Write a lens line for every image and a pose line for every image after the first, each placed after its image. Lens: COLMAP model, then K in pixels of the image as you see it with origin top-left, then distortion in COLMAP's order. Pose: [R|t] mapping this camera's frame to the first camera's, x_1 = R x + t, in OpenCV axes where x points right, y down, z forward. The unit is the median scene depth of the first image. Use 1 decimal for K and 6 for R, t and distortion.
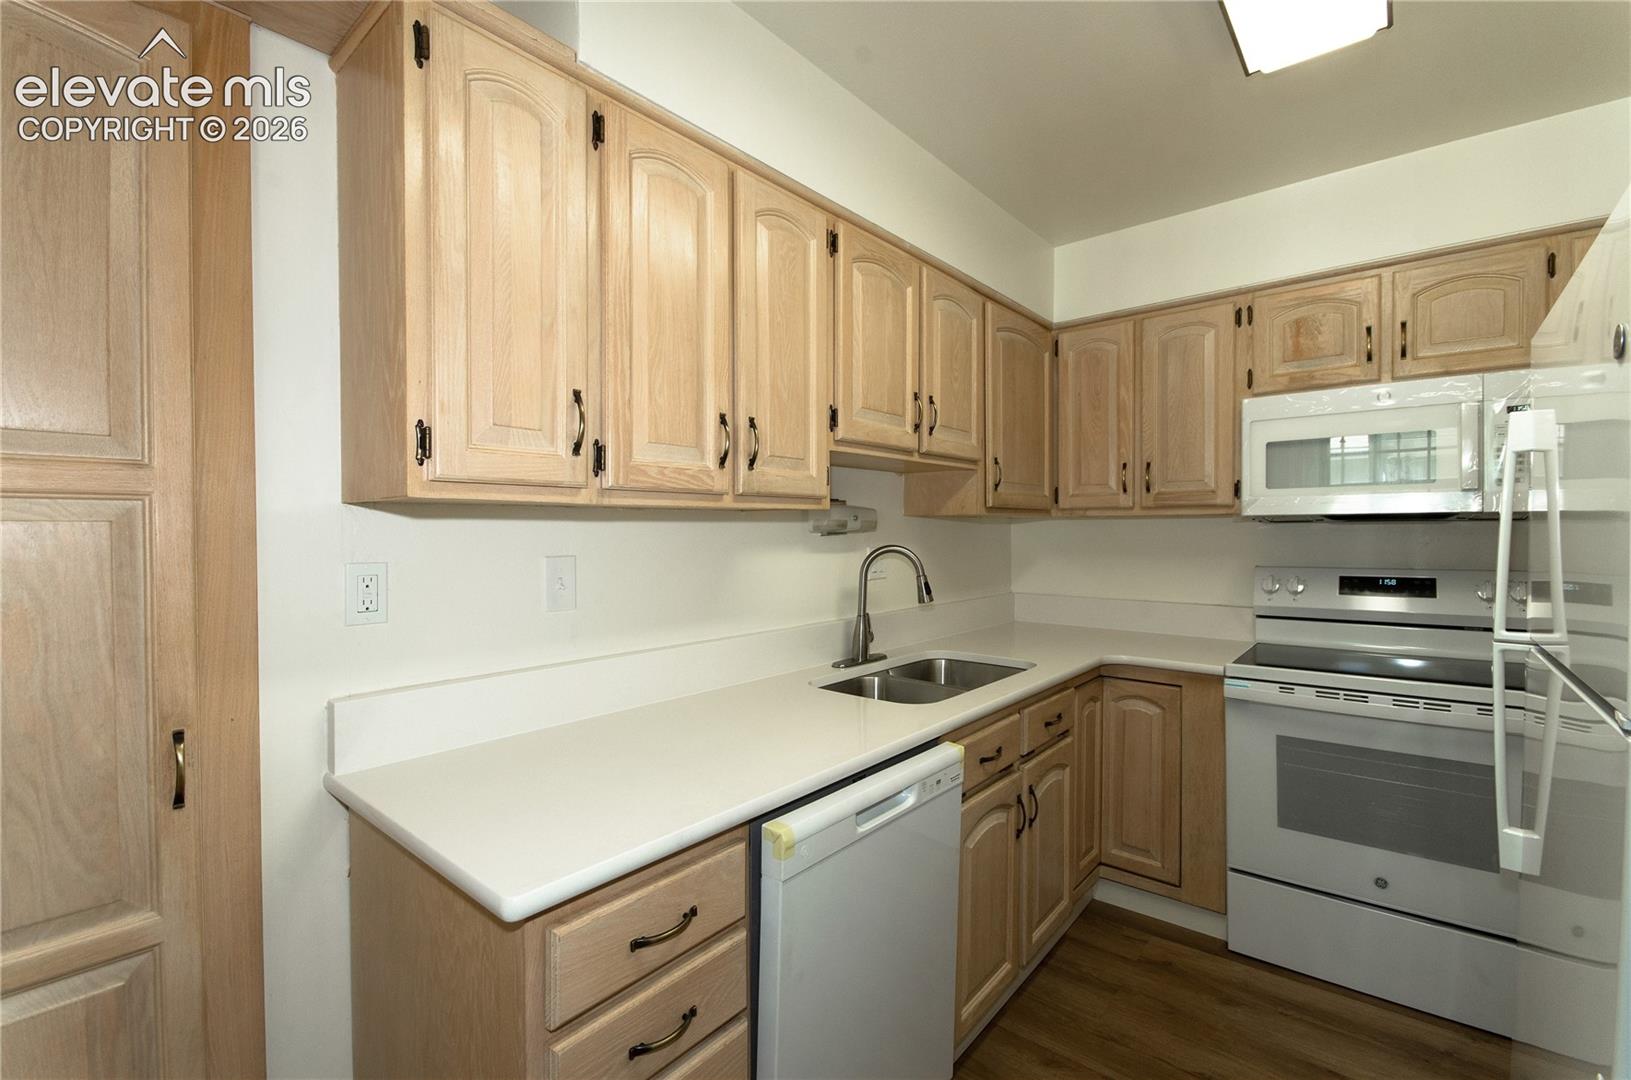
lens RADIAL K [[703.9, 0, 816.1], [0, 703.9, 537.6], [0, 0, 1]] dist [0.001508, -0.000044]
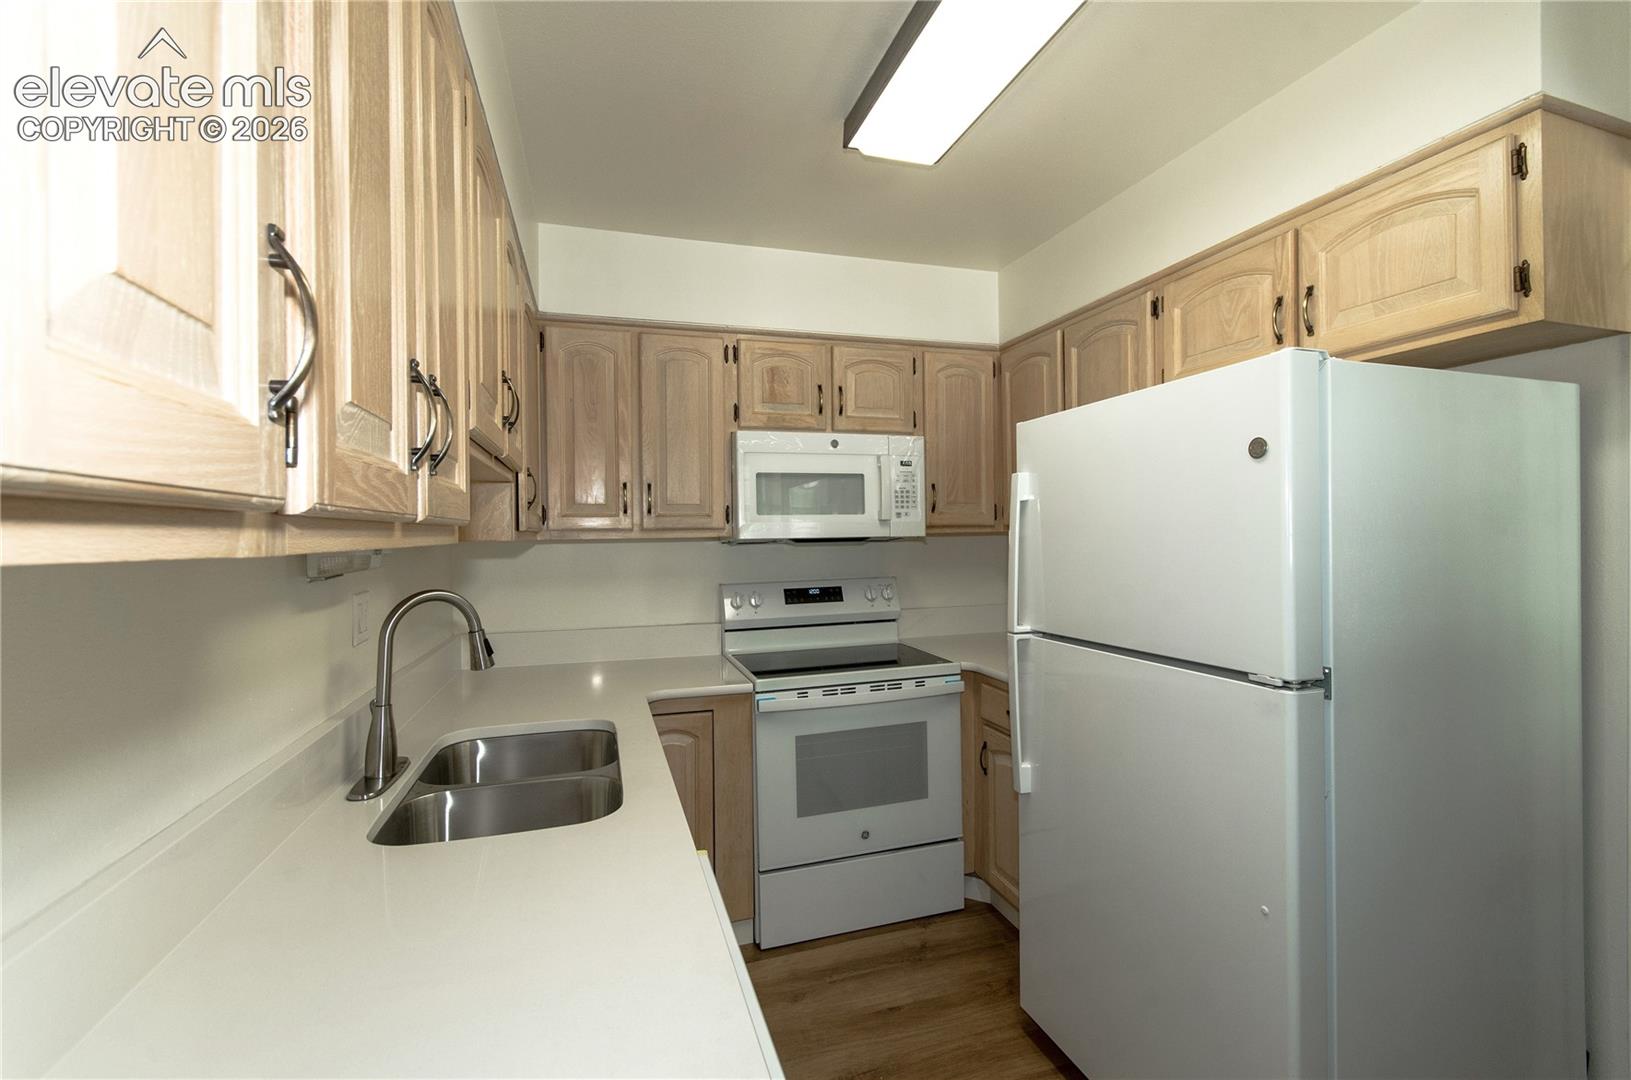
lens RADIAL K [[722.7, 0, 814.7], [0, 722.7, 535.0], [0, 0, 1]] dist [-0.000003, -0.000446]
pose [[0.533062, -0.005024, 0.846061, -0.270547], [0.019476, 0.999790, -0.006334, -0.028836], [-0.845852, 0.019854, 0.533048, 0.319812]]
